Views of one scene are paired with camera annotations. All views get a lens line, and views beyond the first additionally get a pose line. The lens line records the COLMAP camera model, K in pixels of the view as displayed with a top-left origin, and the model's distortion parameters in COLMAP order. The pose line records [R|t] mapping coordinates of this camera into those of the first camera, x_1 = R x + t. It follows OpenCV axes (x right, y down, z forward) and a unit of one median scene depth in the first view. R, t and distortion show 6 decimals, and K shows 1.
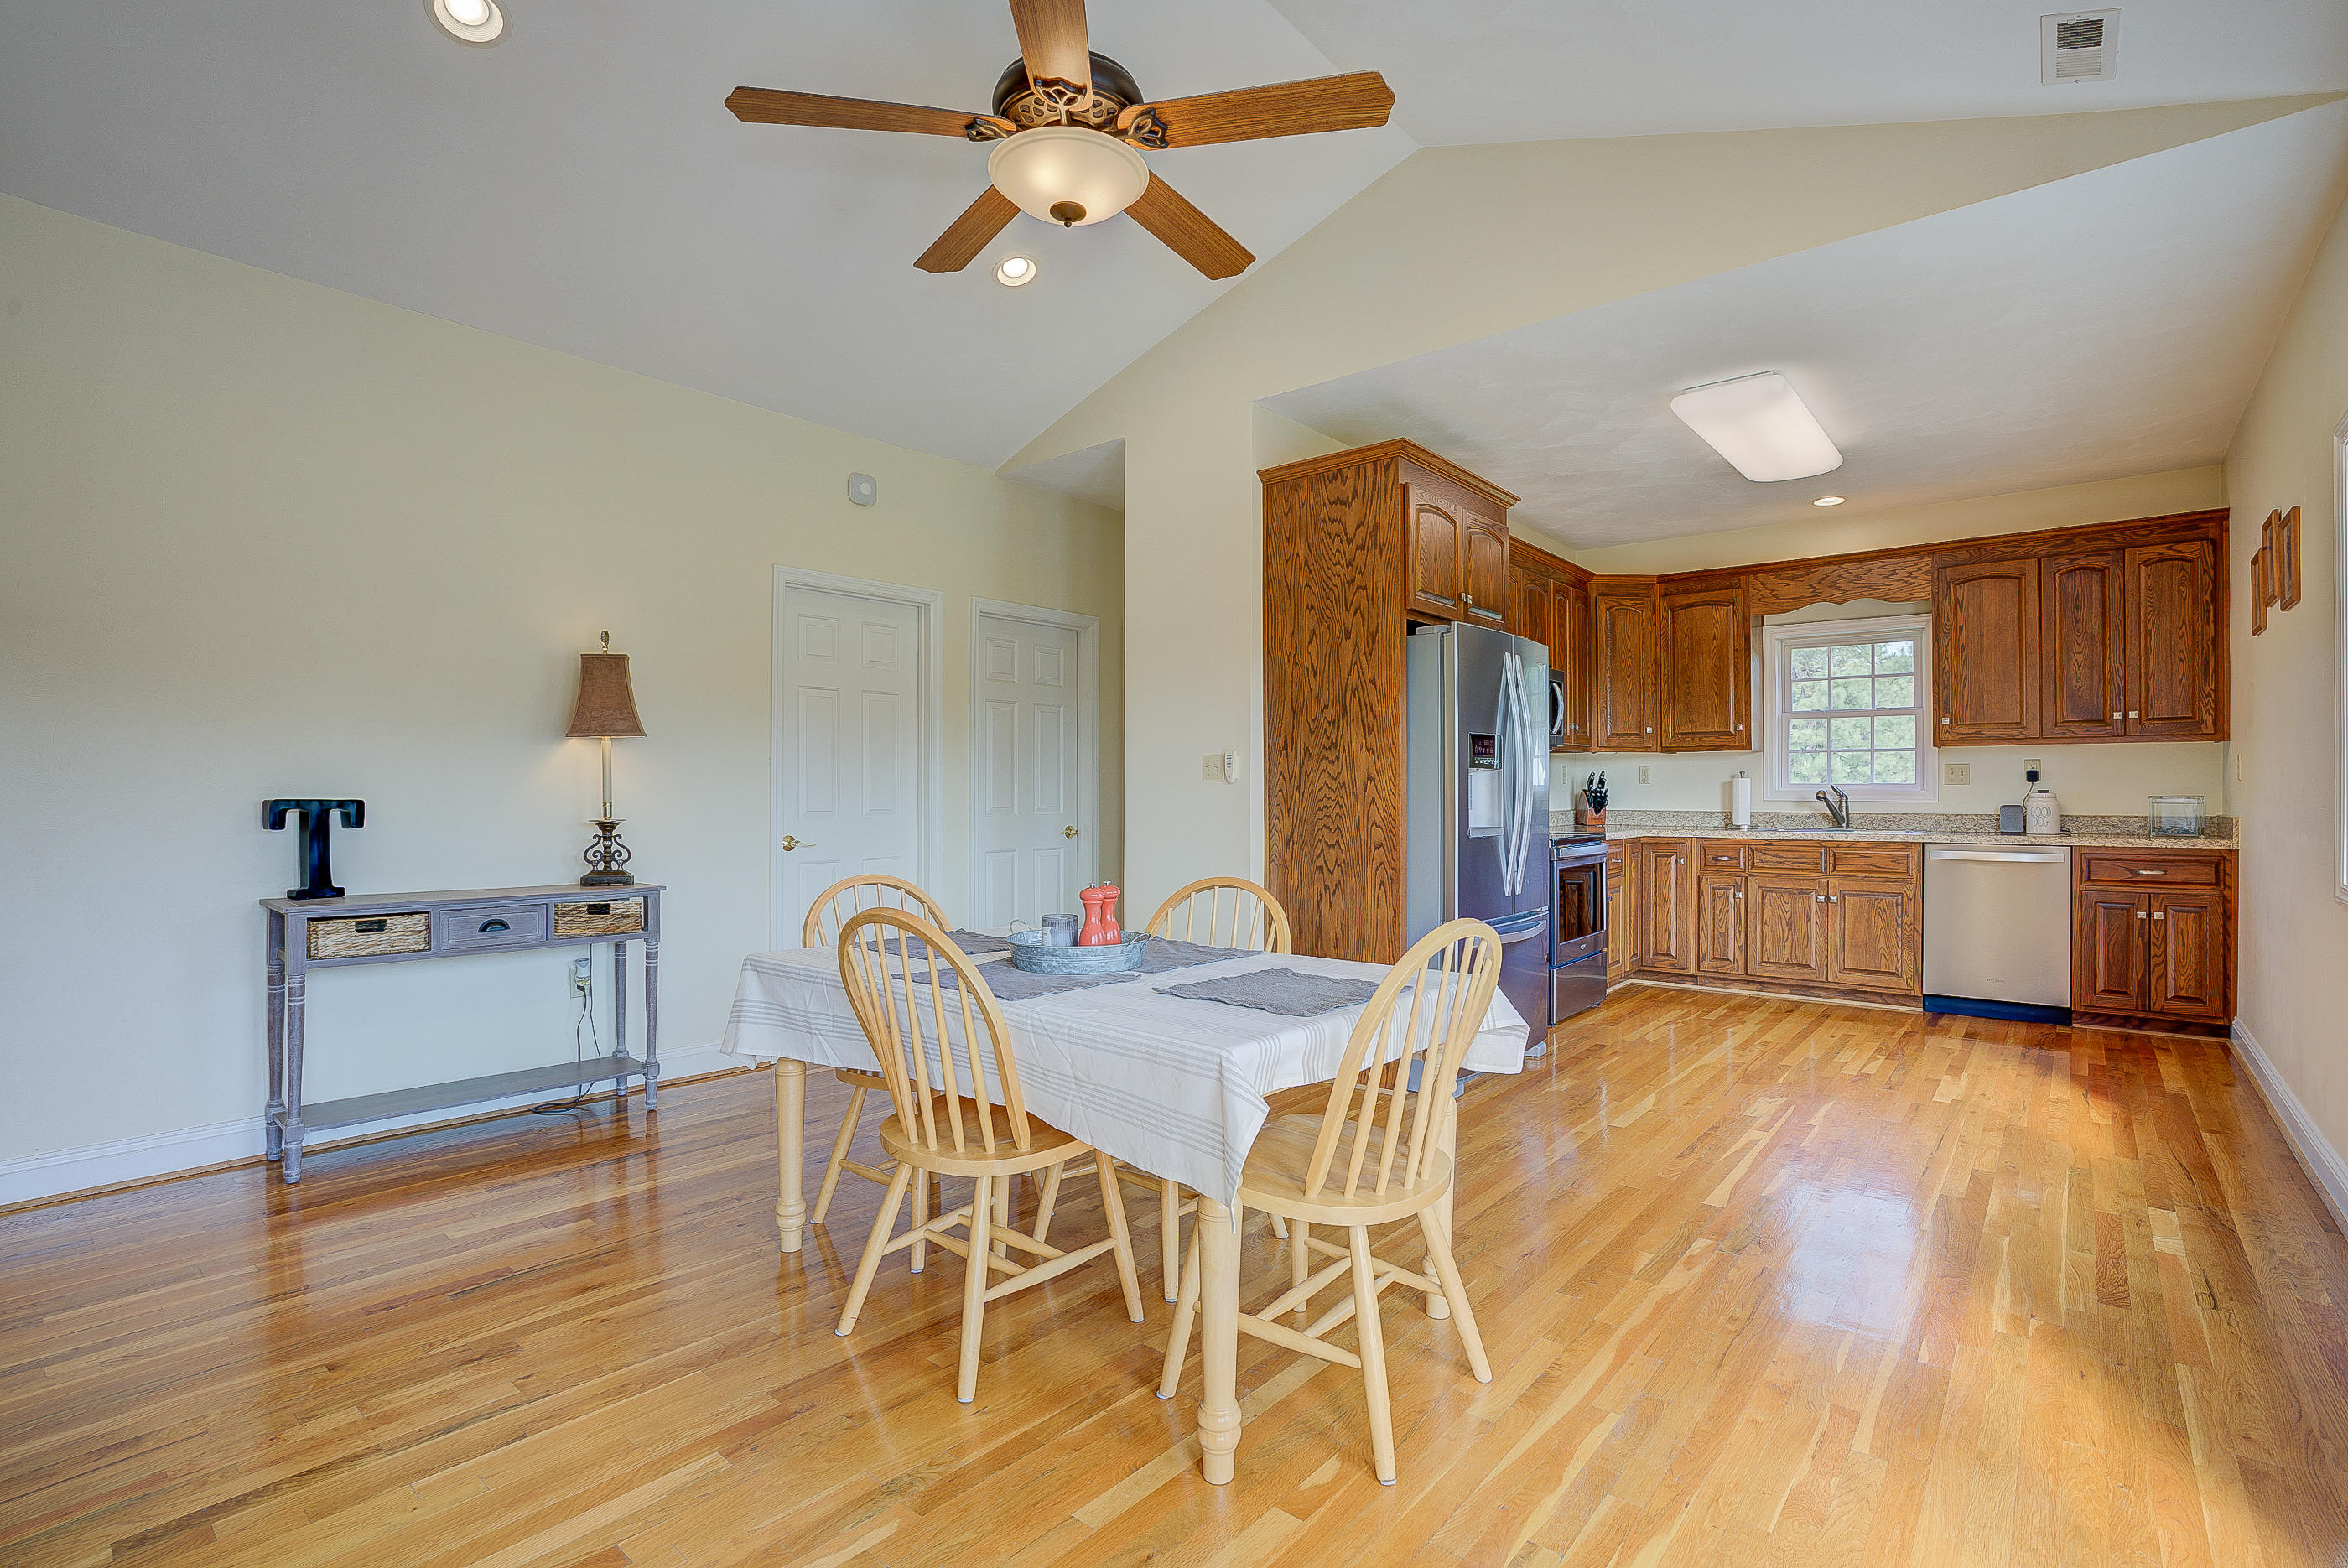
lens RADIAL K [[1097.6, 0, 1185.8], [0, 1097.6, 788.6], [0, 0, 1]] dist [-0.067615, 0.030626]
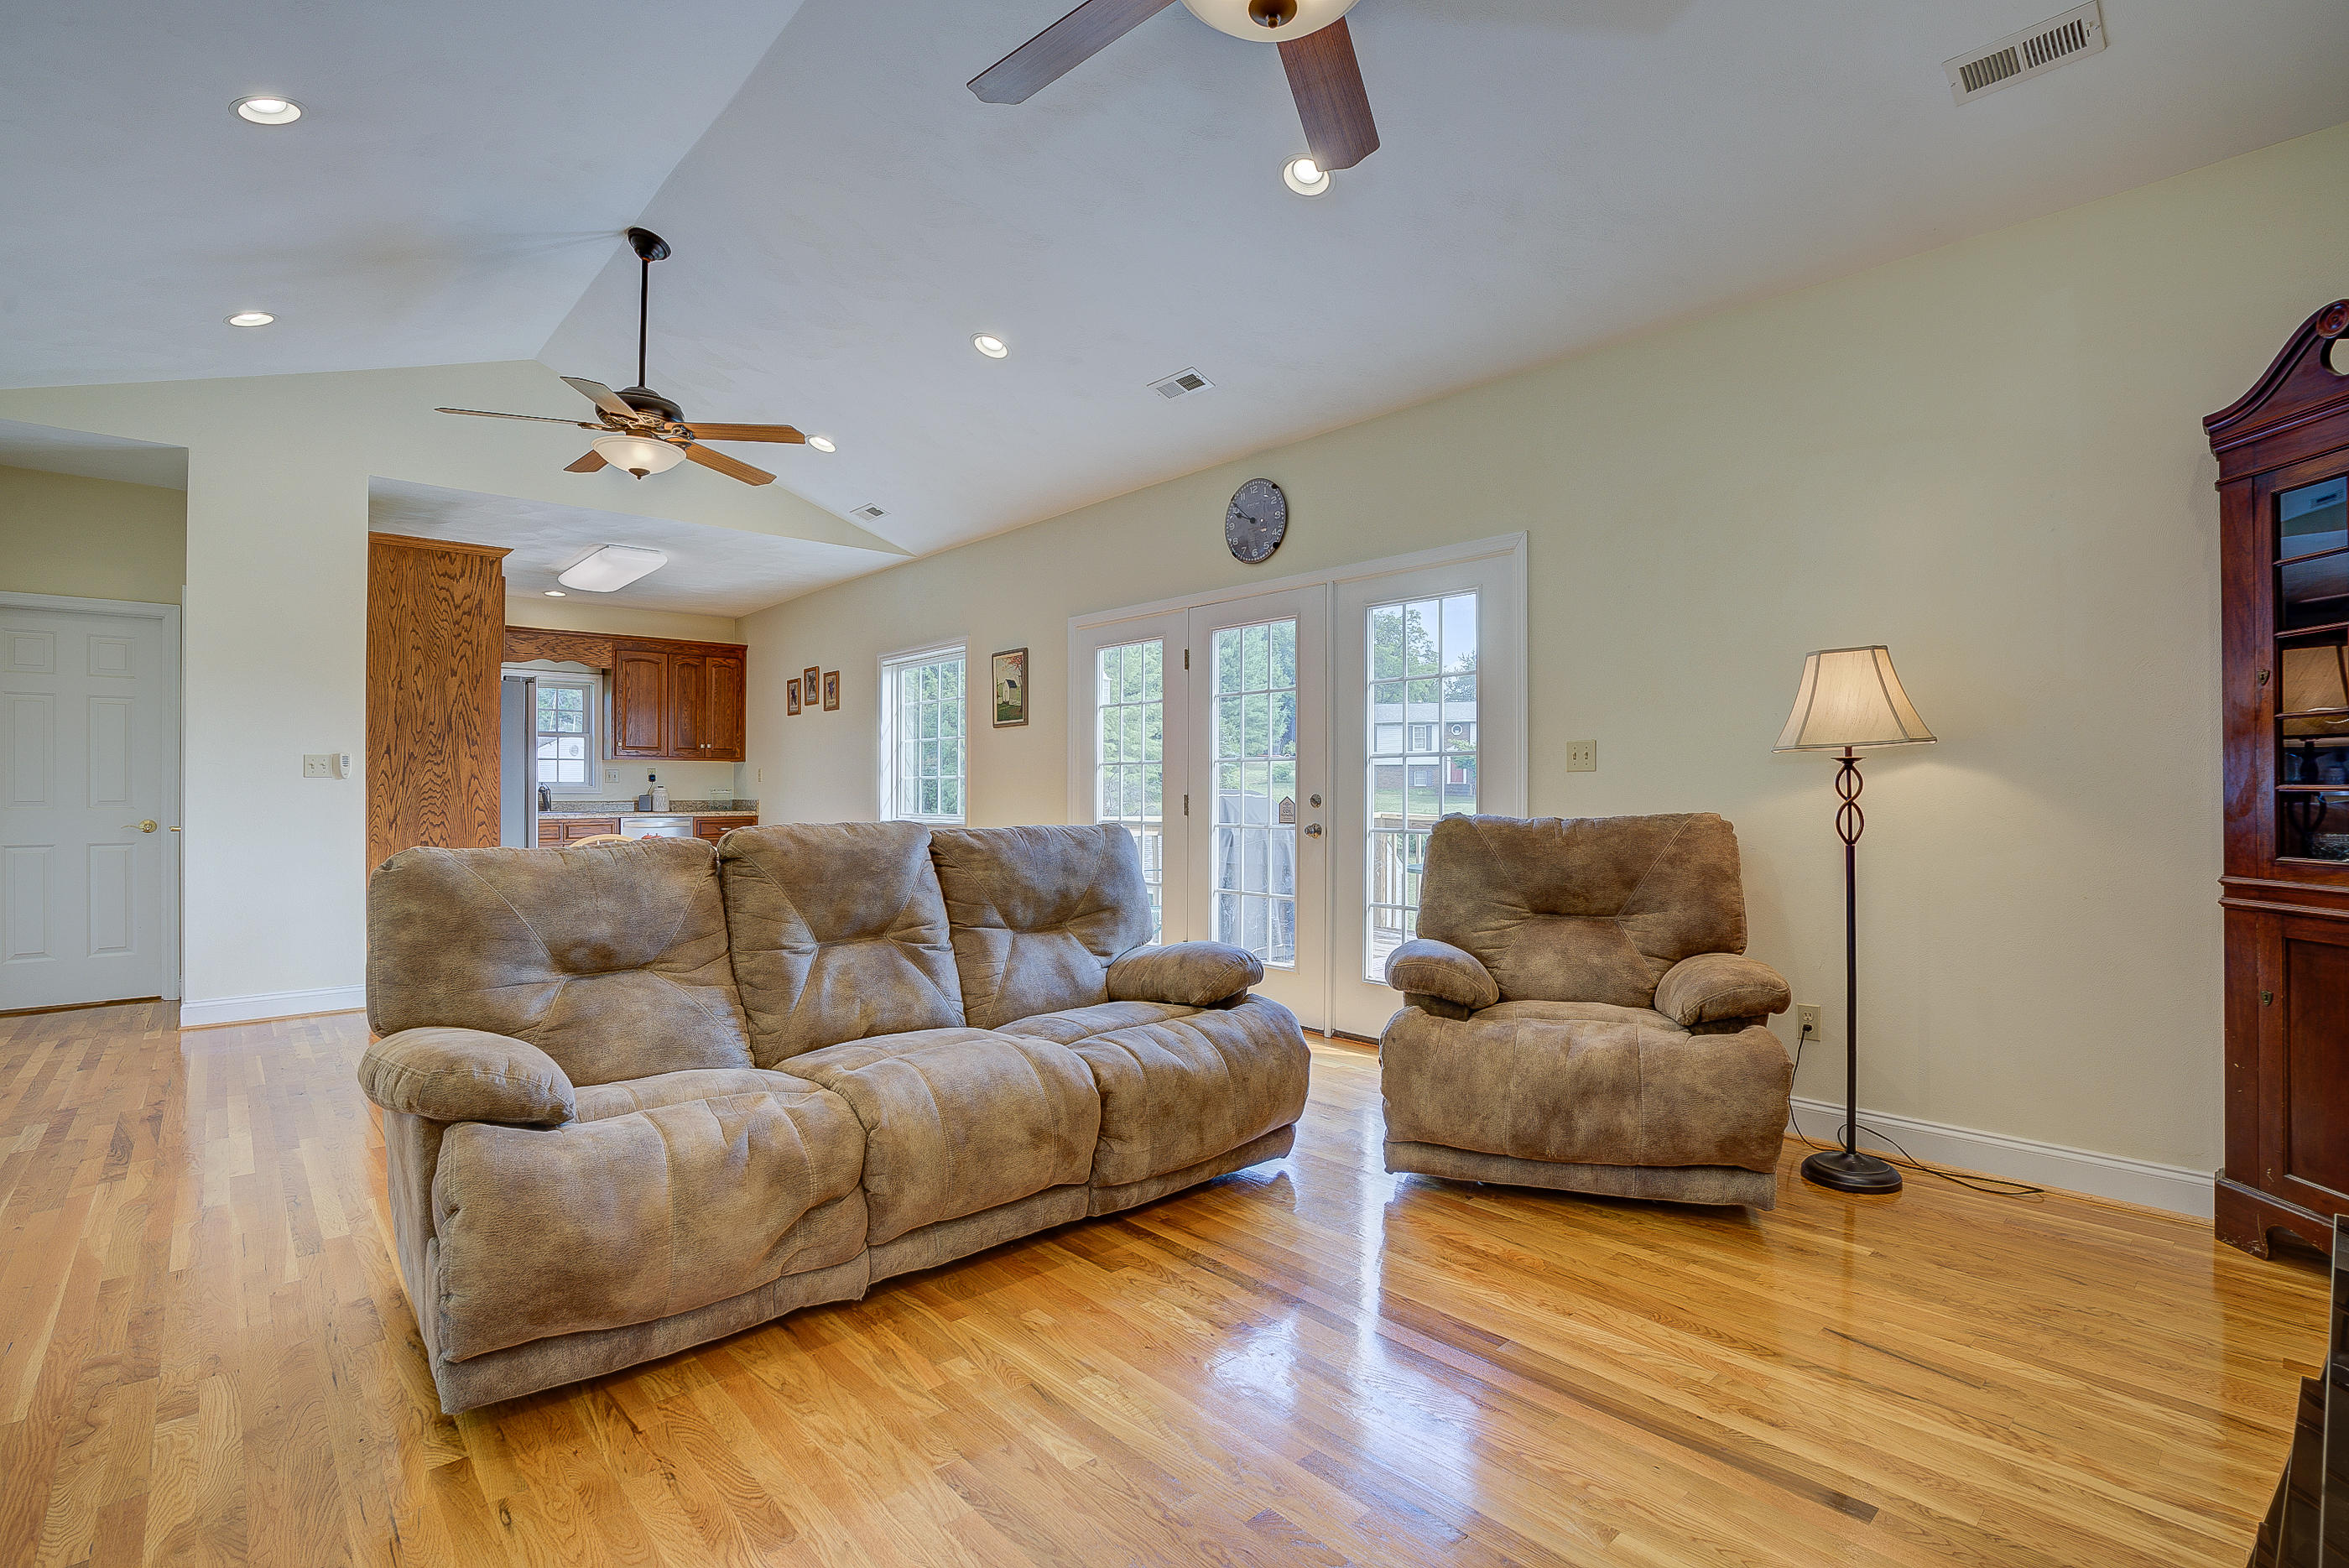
lens RADIAL K [[1092.8, 0, 1189.7], [0, 1092.8, 791.2], [0, 0, 1]] dist [-0.071013, 0.028805]
pose [[0.123124, -0.002107, 0.992389, -0.852279], [-0.003072, 0.999992, 0.002505, 0.002402], [-0.992387, -0.003357, 0.123116, -0.075707]]
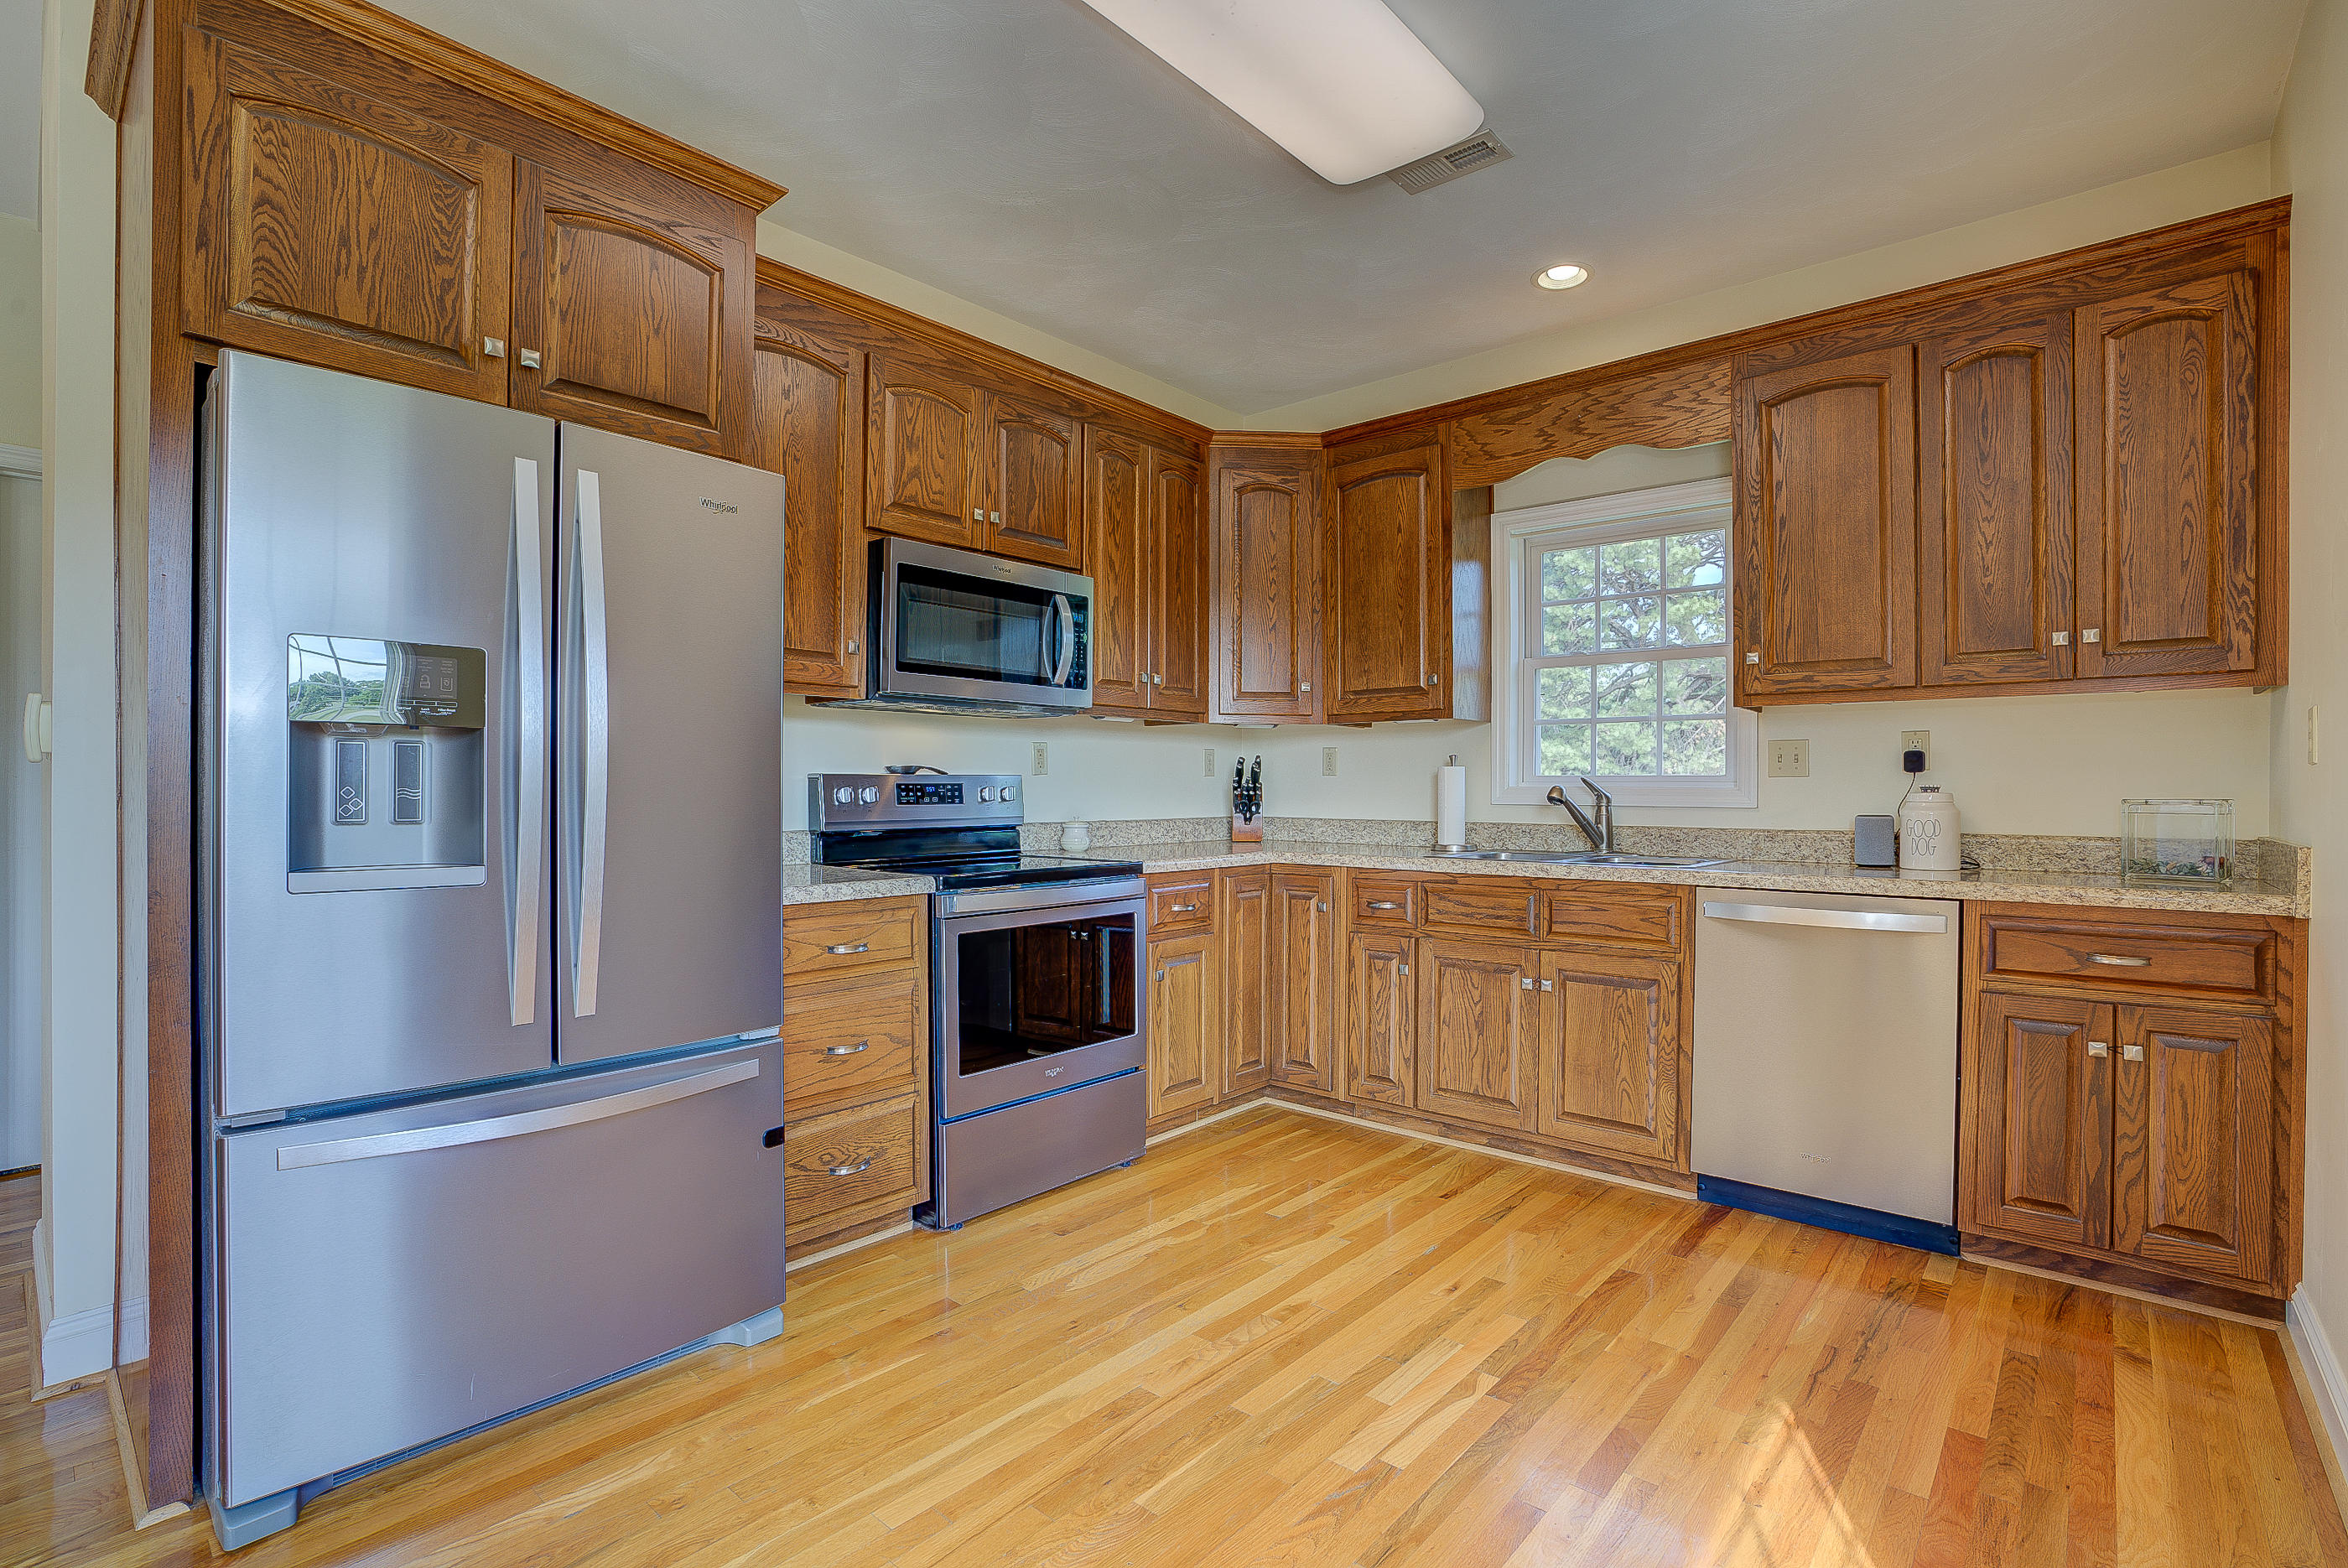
lens RADIAL K [[1092.3, 0, 1189.2], [0, 1092.3, 791.1], [0, 0, 1]] dist [-0.071013, 0.028805]
pose [[0.999832, 0.004036, -0.017876, 0.454061], [-0.003975, 0.999986, 0.003483, 0.003152], [0.017889, -0.003412, 0.999834, 0.471402]]
